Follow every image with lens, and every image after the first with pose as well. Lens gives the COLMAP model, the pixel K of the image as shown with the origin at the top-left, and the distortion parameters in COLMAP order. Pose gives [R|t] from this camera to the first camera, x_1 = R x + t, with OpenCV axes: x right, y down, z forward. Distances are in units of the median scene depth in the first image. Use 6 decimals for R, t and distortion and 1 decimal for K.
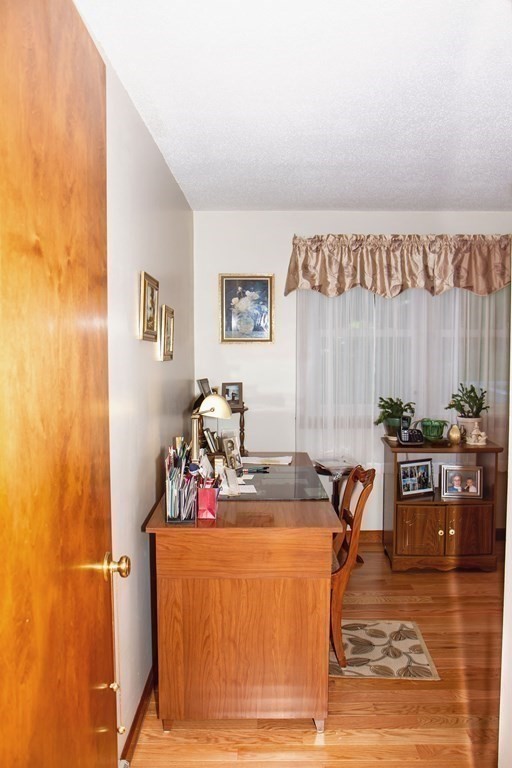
lens RADIAL K [[606.9, 0, 254.7], [0, 606.9, 382.2], [0, 0, 1]] dist [-0.106871, 0.101725]
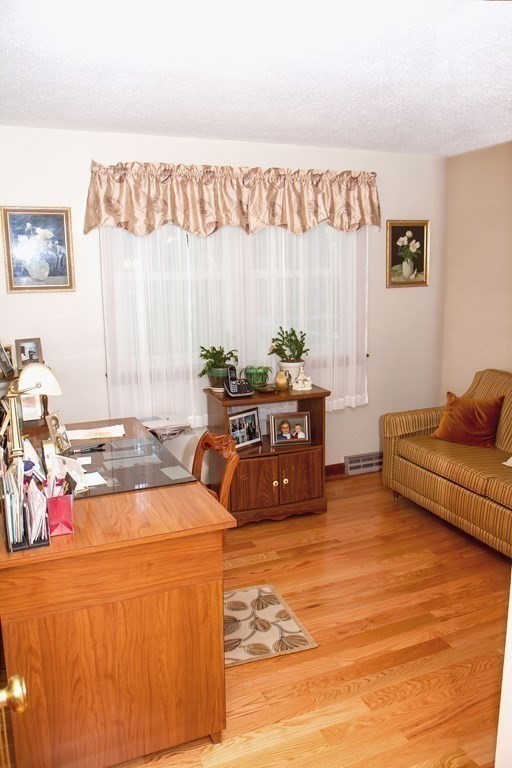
lens RADIAL K [[606.9, 0, 273.8], [0, 606.9, 394.6], [0, 0, 1]] dist [-0.106871, 0.101725]
pose [[0.919868, -0.087140, 0.382426, -0.052150], [0.040281, 0.990841, 0.128885, -0.017381], [-0.390154, -0.103153, 0.914953, 0.110217]]
